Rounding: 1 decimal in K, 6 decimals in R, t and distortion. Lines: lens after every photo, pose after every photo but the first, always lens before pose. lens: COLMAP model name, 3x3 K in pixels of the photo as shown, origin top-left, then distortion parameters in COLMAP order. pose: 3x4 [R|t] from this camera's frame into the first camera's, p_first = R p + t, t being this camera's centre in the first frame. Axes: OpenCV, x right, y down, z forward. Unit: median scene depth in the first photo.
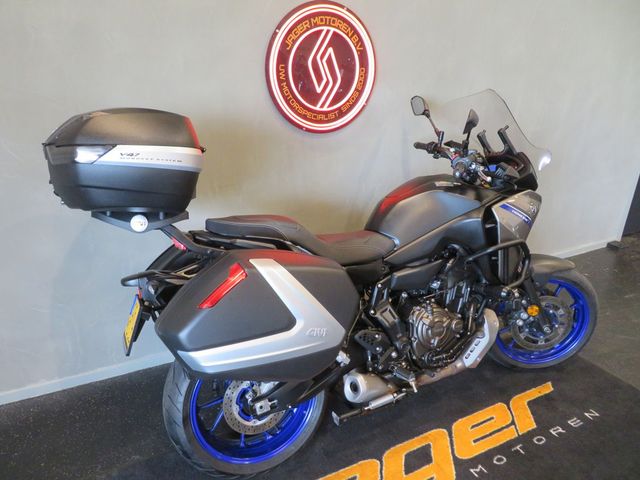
lens RADIAL K [[457.5, 0, 317.3], [0, 457.5, 239.2], [0, 0, 1]] dist [-0.020144, 0.018799]
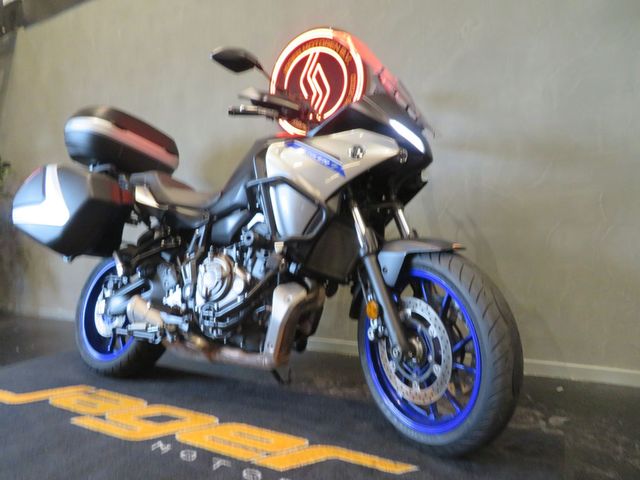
lens RADIAL K [[457.5, 0, 317.9], [0, 457.5, 239.8], [0, 0, 1]] dist [-0.020144, 0.018799]
pose [[0.537370, -0.025243, -0.842968, 1.118166], [-0.265478, 0.943673, -0.197493, 0.241084], [0.800472, 0.329916, 0.500400, 0.671805]]
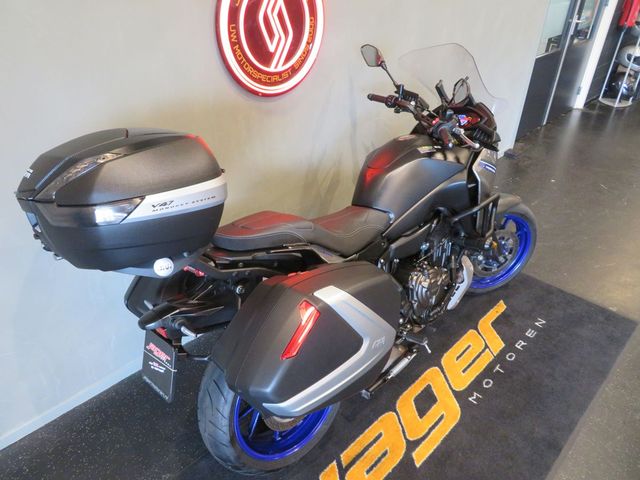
lens RADIAL K [[457.5, 0, 316.8], [0, 457.5, 238.5], [0, 0, 1]] dist [-0.020144, 0.018799]
pose [[0.953701, -0.175094, 0.244535, -0.232571], [0.122885, 0.968954, 0.214538, -0.175173], [-0.274507, -0.174555, 0.945609, 0.079647]]
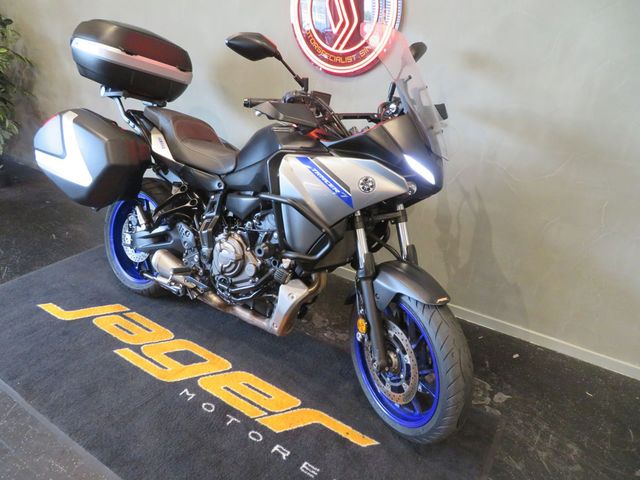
lens RADIAL K [[457.5, 0, 316.4], [0, 457.5, 241.8], [0, 0, 1]] dist [-0.020144, 0.018799]
pose [[0.494459, 0.370530, -0.786268, 1.121678], [-0.352044, 0.912442, 0.208600, -0.114812], [0.794717, 0.173657, 0.581609, 0.548031]]
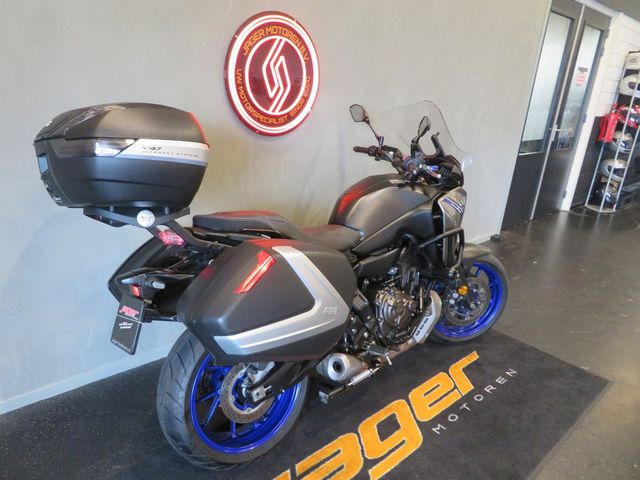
lens RADIAL K [[457.5, 0, 318.8], [0, 457.5, 239.7], [0, 0, 1]] dist [-0.020144, 0.018799]
pose [[0.964693, -0.038401, 0.260561, -0.211745], [0.043430, 0.998964, -0.013570, 0.030844], [-0.259770, 0.024407, 0.965362, -0.045291]]
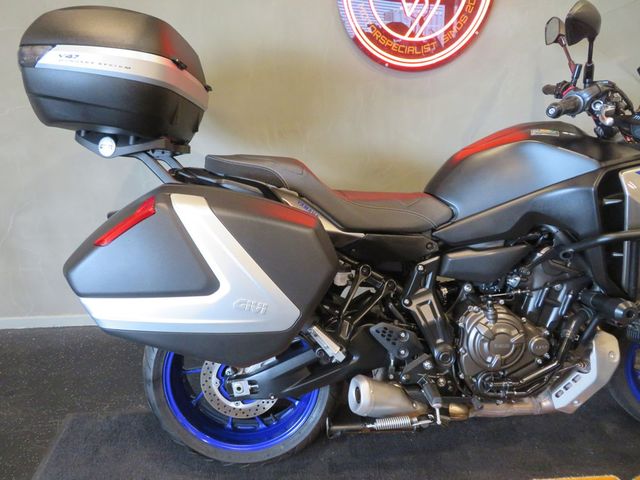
lens RADIAL K [[457.5, 0, 316.5], [0, 457.5, 238.9], [0, 0, 1]] dist [-0.020144, 0.018799]
pose [[0.915941, 0.131168, -0.379272, 0.241994], [-0.115277, 0.991242, 0.064420, 0.027442], [0.384400, -0.015283, 0.923040, 0.256878]]
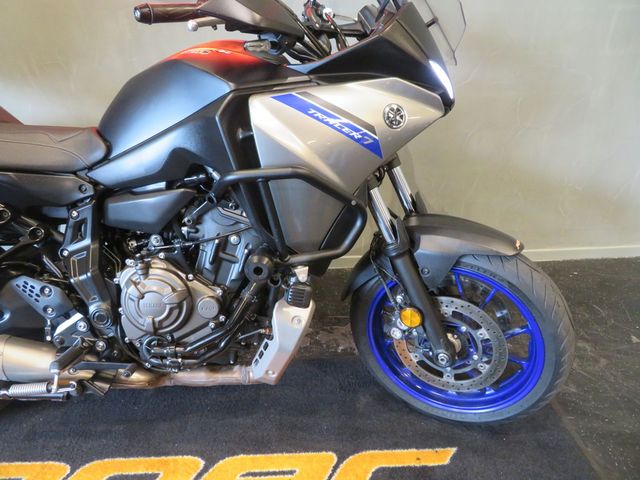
lens RADIAL K [[457.5, 0, 313.7], [0, 457.5, 239.0], [0, 0, 1]] dist [-0.020144, 0.018799]
pose [[0.906924, 0.174121, -0.383628, 0.642861], [-0.129141, 0.981657, 0.140256, 0.005806], [0.401013, -0.077659, 0.912775, 0.538163]]
